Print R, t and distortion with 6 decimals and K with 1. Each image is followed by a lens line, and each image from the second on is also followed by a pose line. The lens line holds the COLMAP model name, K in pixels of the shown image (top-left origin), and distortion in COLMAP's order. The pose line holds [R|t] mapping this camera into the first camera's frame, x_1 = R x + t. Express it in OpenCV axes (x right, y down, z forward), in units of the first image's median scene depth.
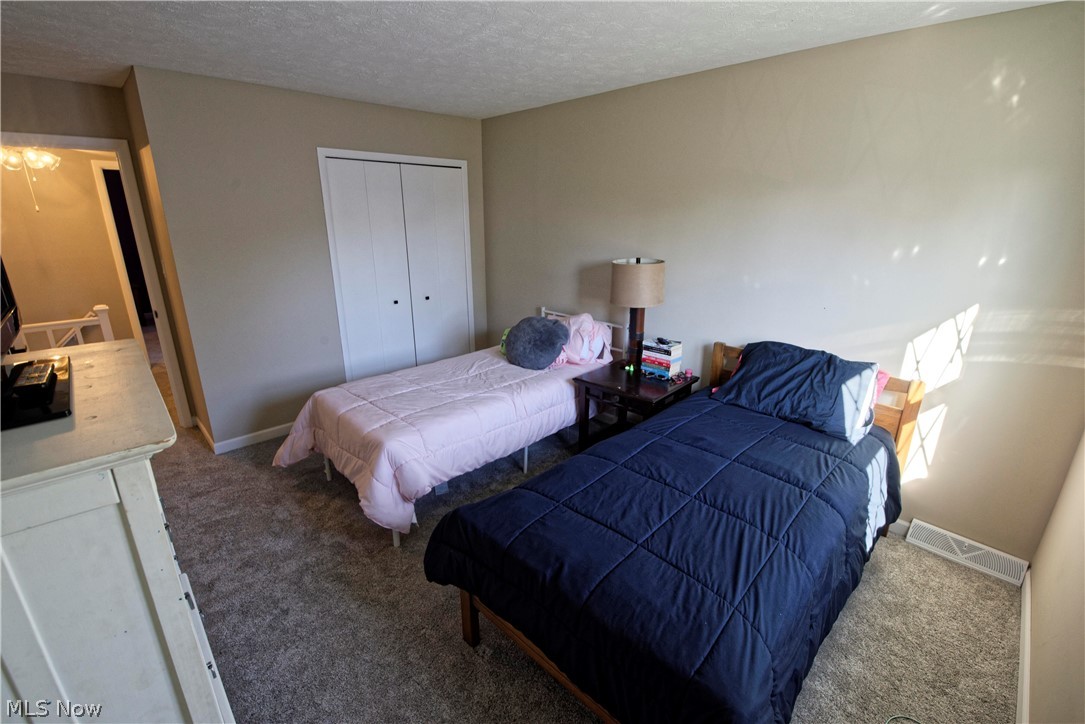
lens RADIAL K [[474.1, 0, 542.5], [0, 474.1, 362.0], [0, 0, 1]] dist [-0.000815, -0.000212]
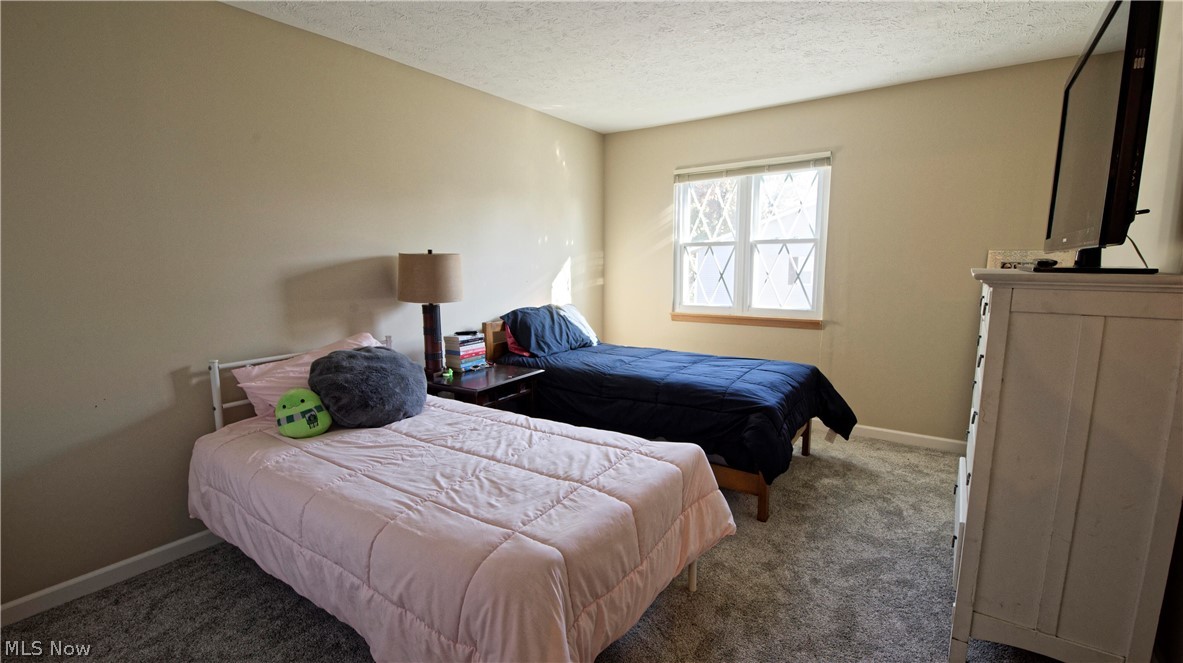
lens RADIAL K [[511.7, 0, 591.5], [0, 511.7, 331.5], [0, 0, 1]] dist [0.000375, -0.000004]
pose [[-0.168640, -0.143270, 0.975210, -0.808918], [0.303248, 0.933852, 0.189634, -0.167139], [-0.937871, 0.327710, -0.114038, 0.879107]]
